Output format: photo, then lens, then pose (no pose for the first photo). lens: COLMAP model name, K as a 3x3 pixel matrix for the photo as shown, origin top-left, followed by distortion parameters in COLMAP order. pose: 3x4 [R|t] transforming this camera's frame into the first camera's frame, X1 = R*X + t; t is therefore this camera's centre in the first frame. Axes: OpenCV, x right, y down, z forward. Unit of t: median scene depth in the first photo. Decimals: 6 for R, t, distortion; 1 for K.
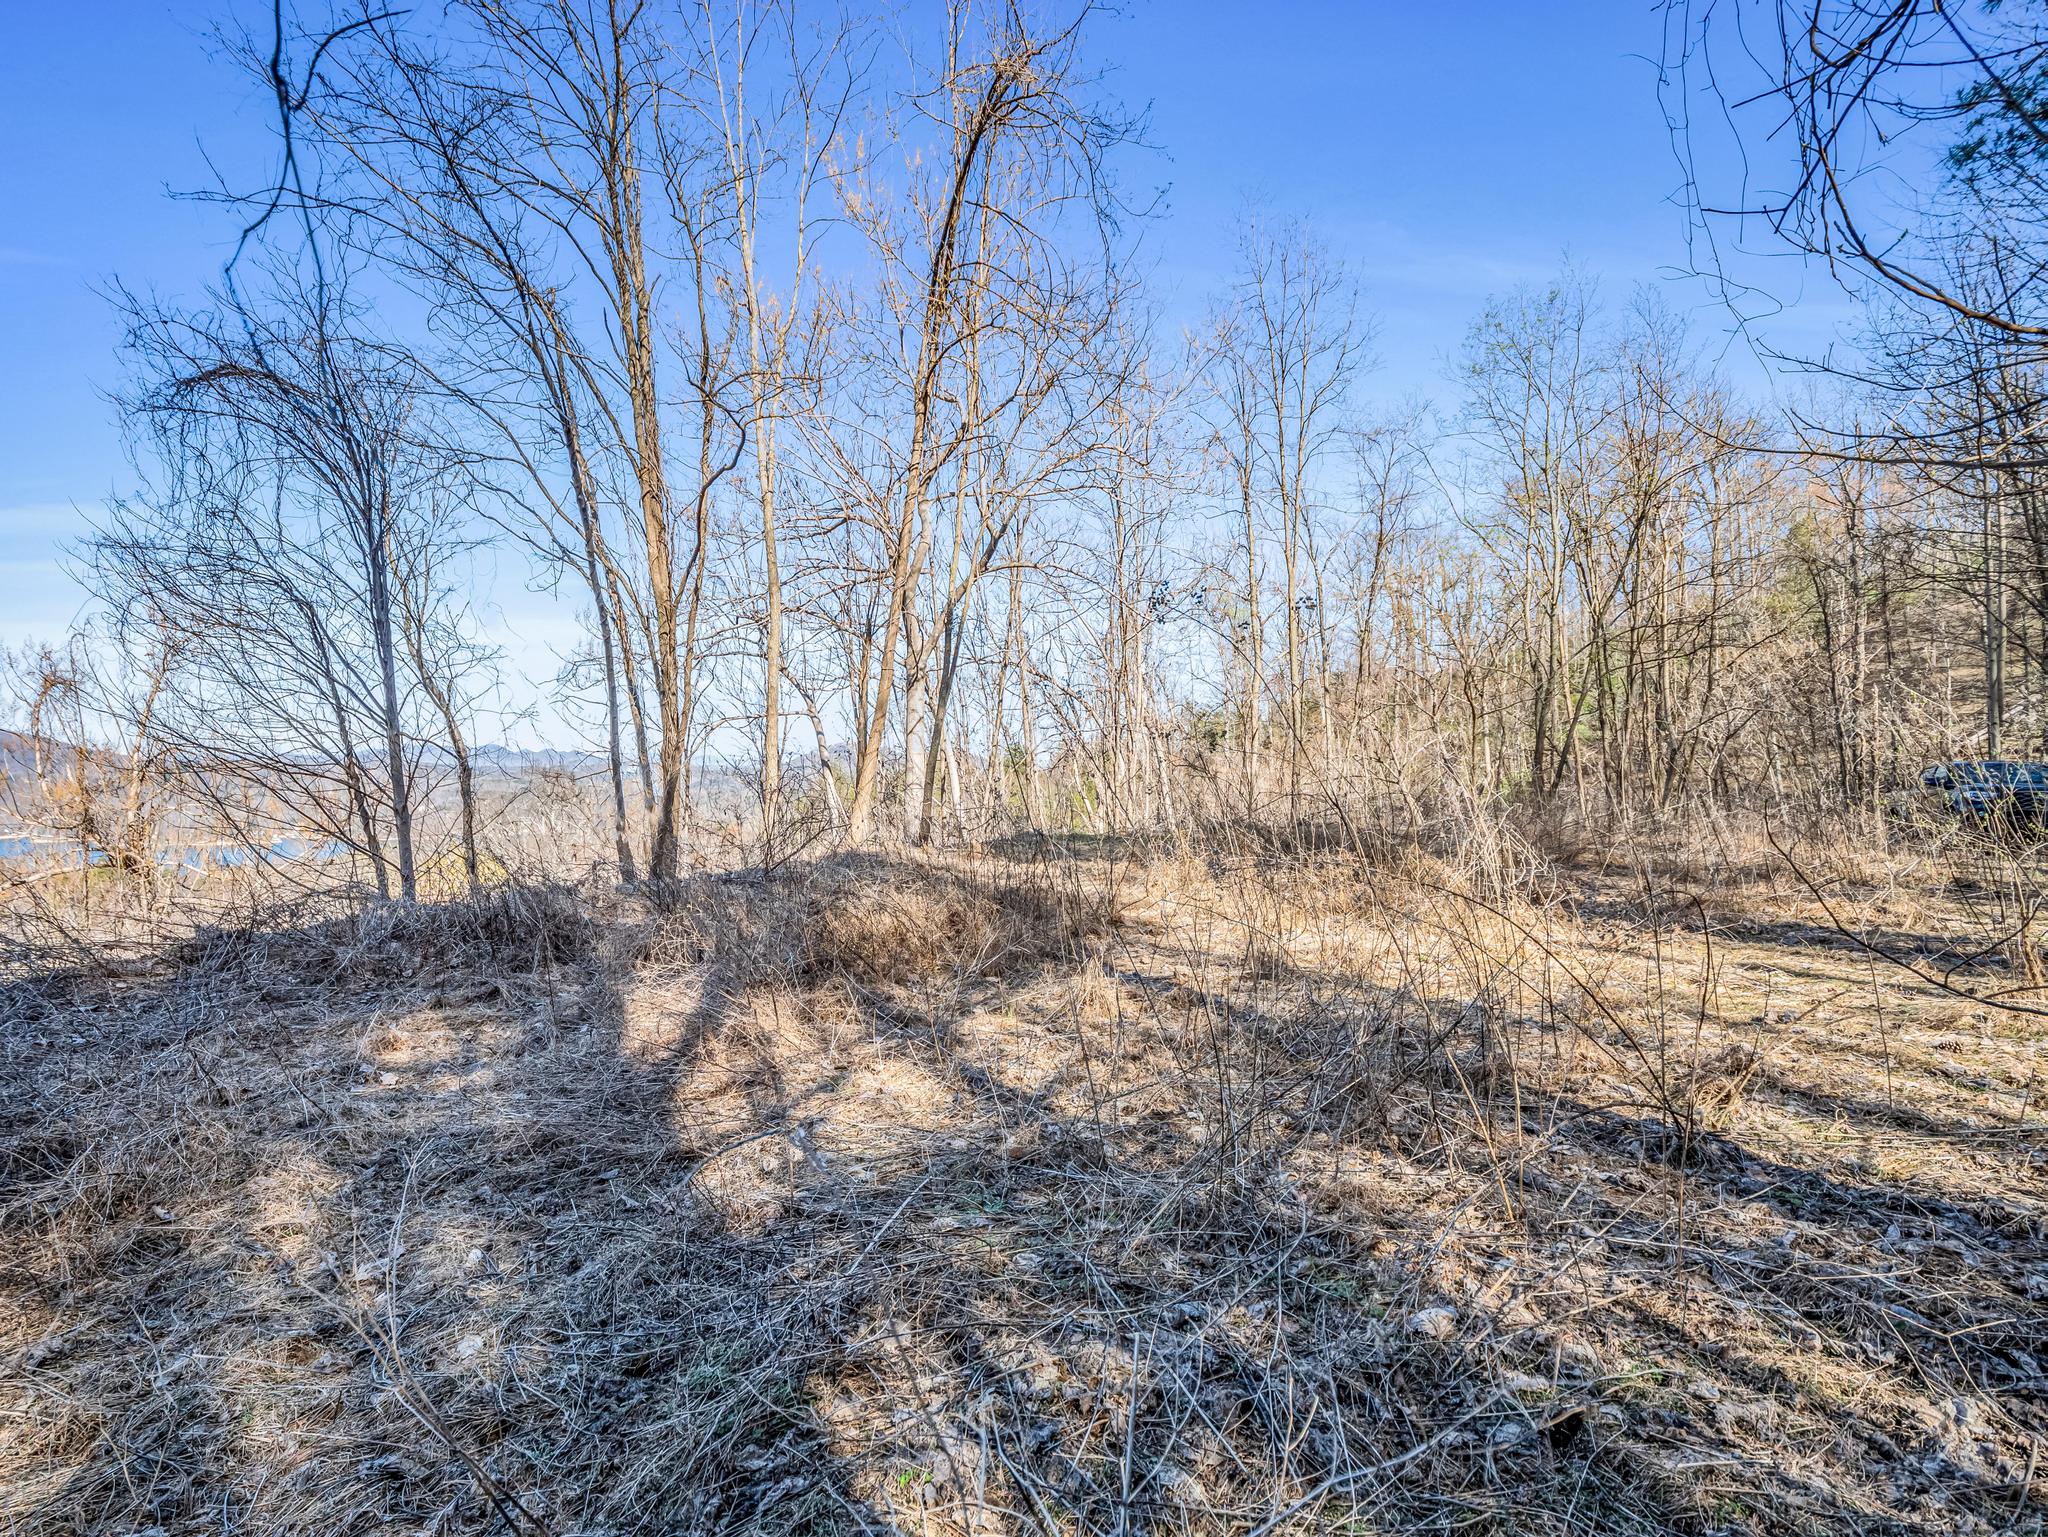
lens RADIAL K [[1066.2, 0, 1024.0], [0, 1066.2, 768.5], [0, 0, 1]] dist [-0.021025, -0.000921]
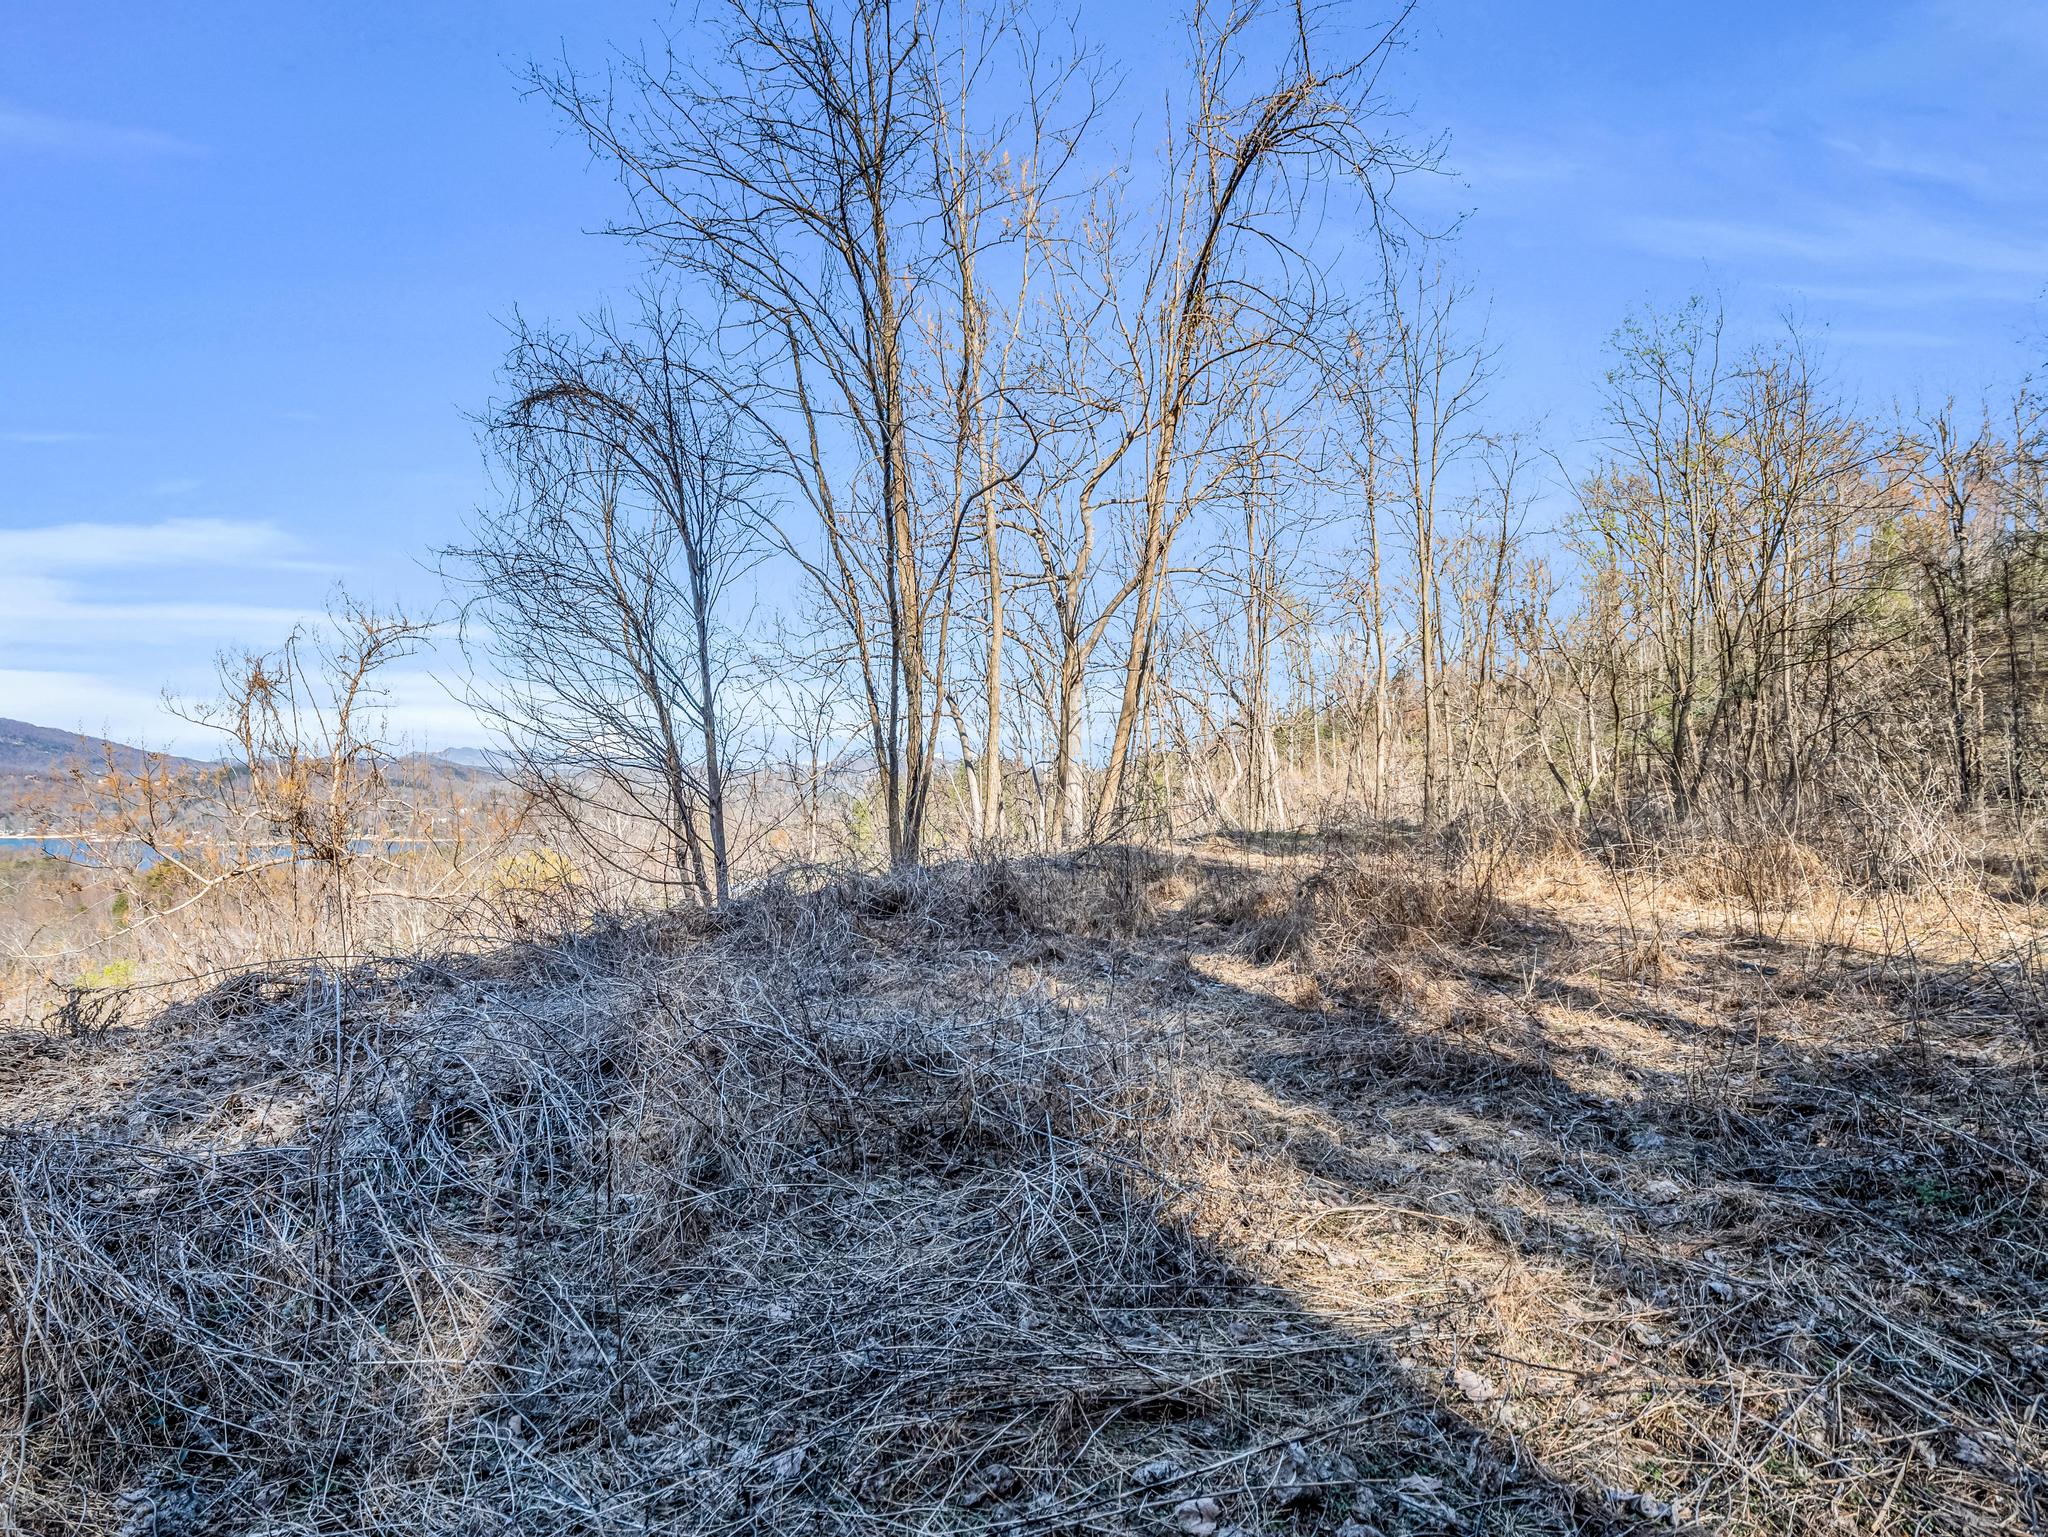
lens RADIAL K [[1066.2, 0, 1024.0], [0, 1066.2, 768.5], [0, 0, 1]] dist [-0.021025, -0.000921]
pose [[0.999378, 0.002295, -0.035177, -0.208165], [-0.002470, 0.999985, -0.004933, 0.010033], [0.035165, 0.005016, 0.999369, -0.051831]]
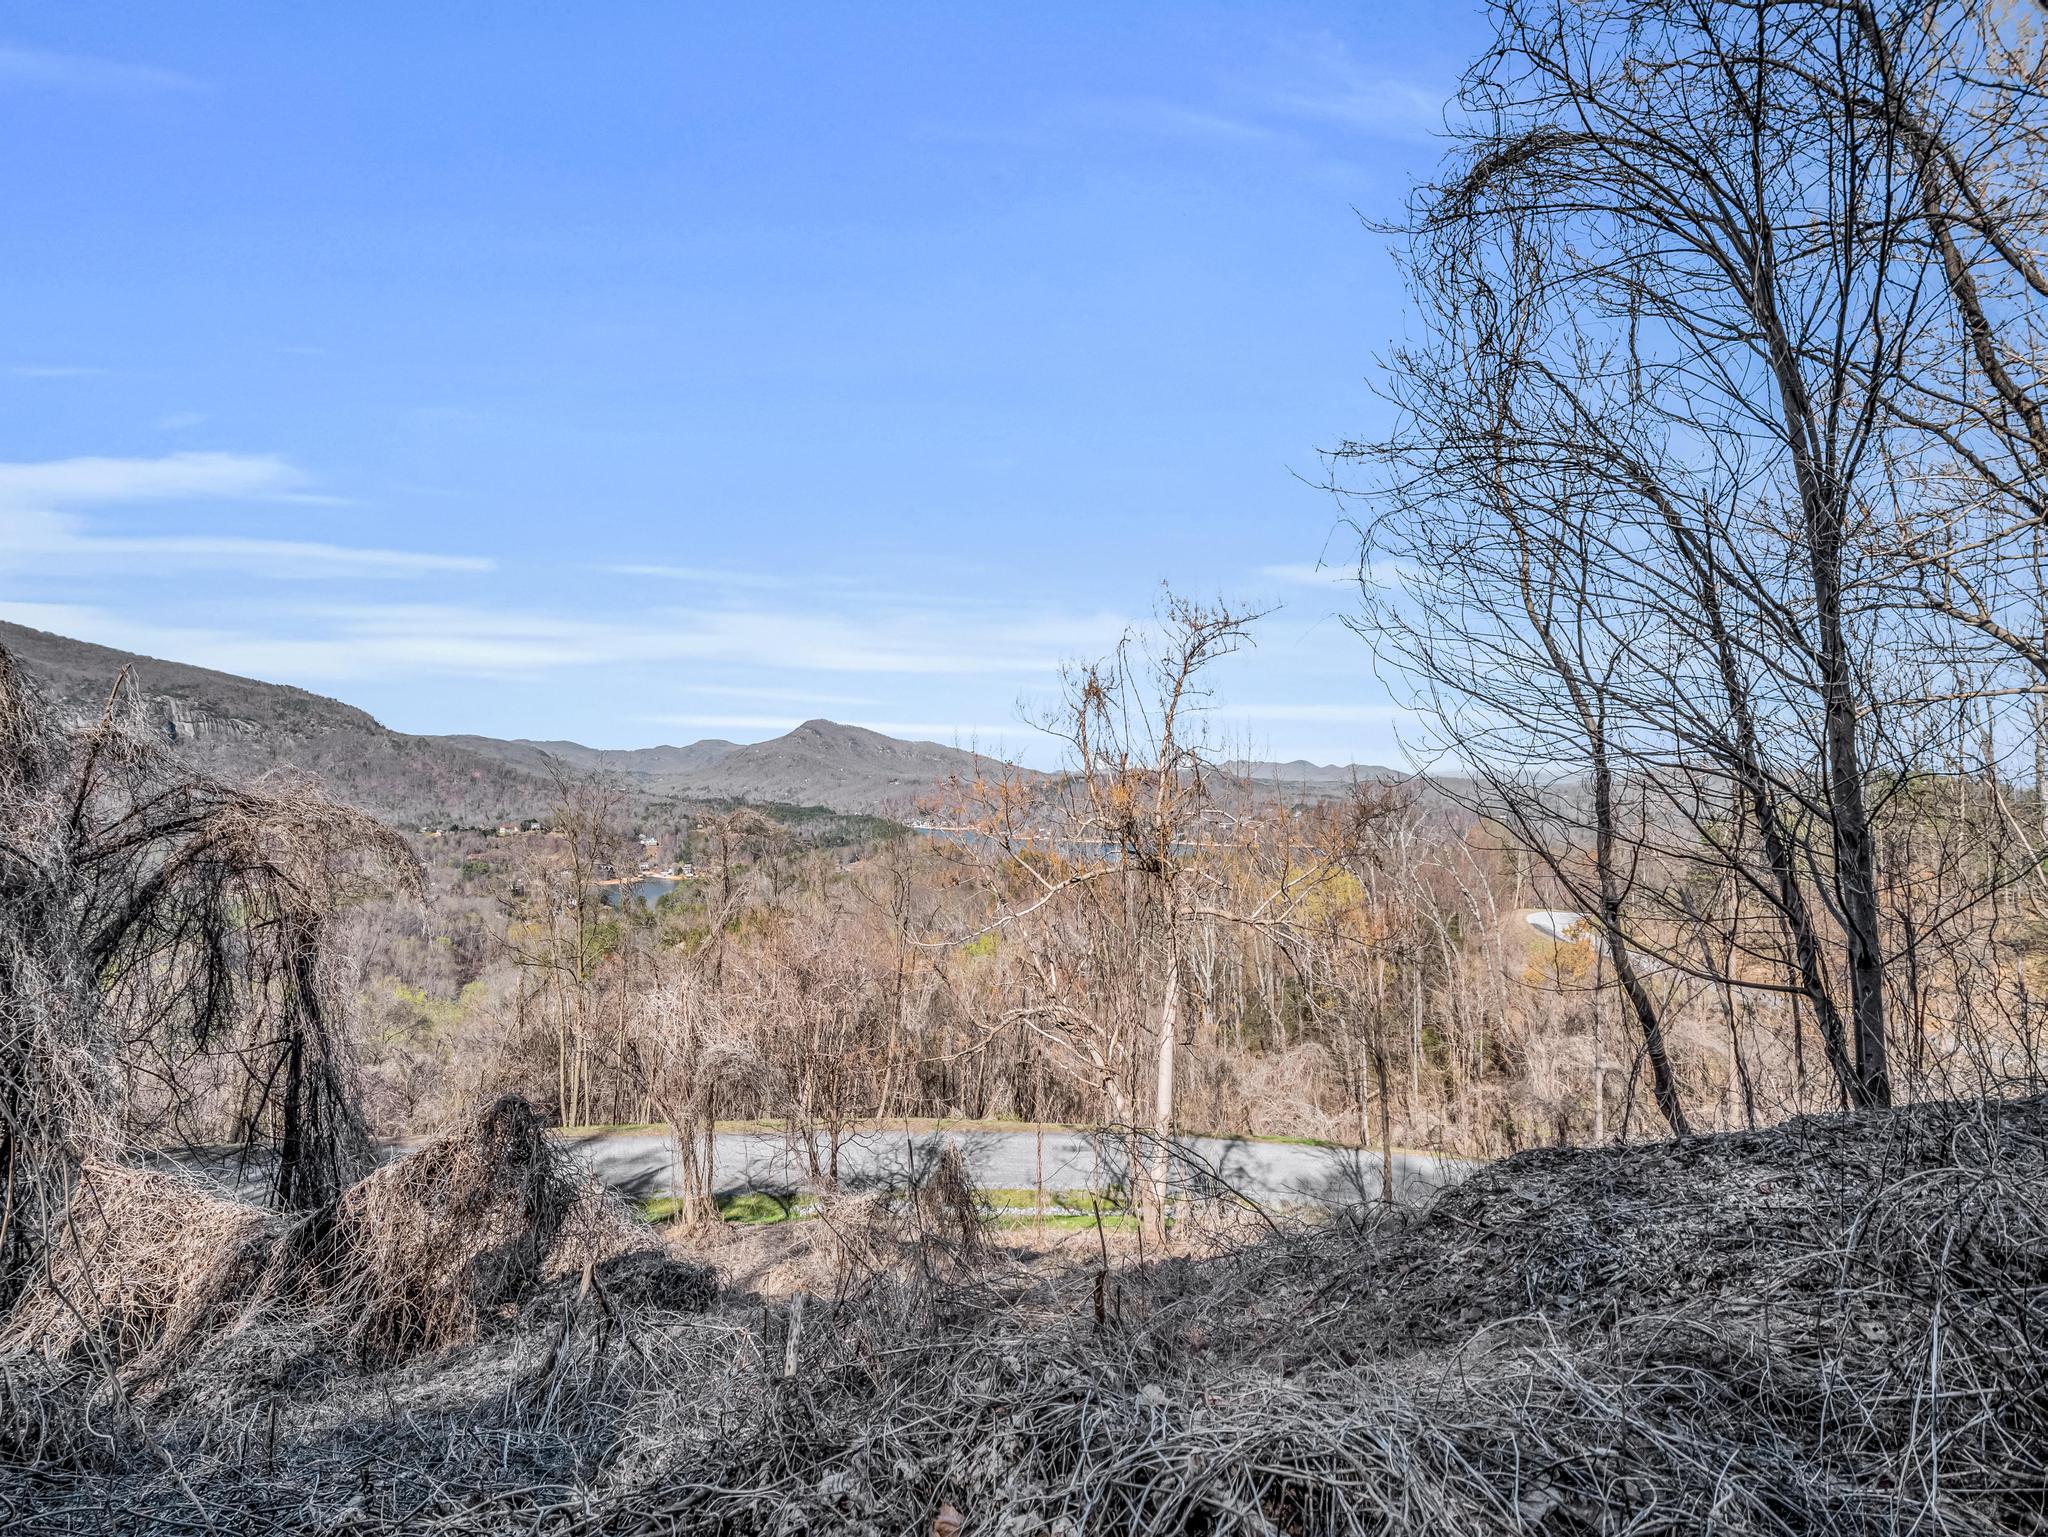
lens RADIAL K [[1066.2, 0, 1024.0], [0, 1066.2, 768.5], [0, 0, 1]] dist [-0.021025, -0.000921]
pose [[0.753450, -0.000350, -0.657505, -0.477169], [-0.011278, 0.999846, -0.013457, 0.017300], [0.657408, 0.017554, 0.753330, 0.261211]]
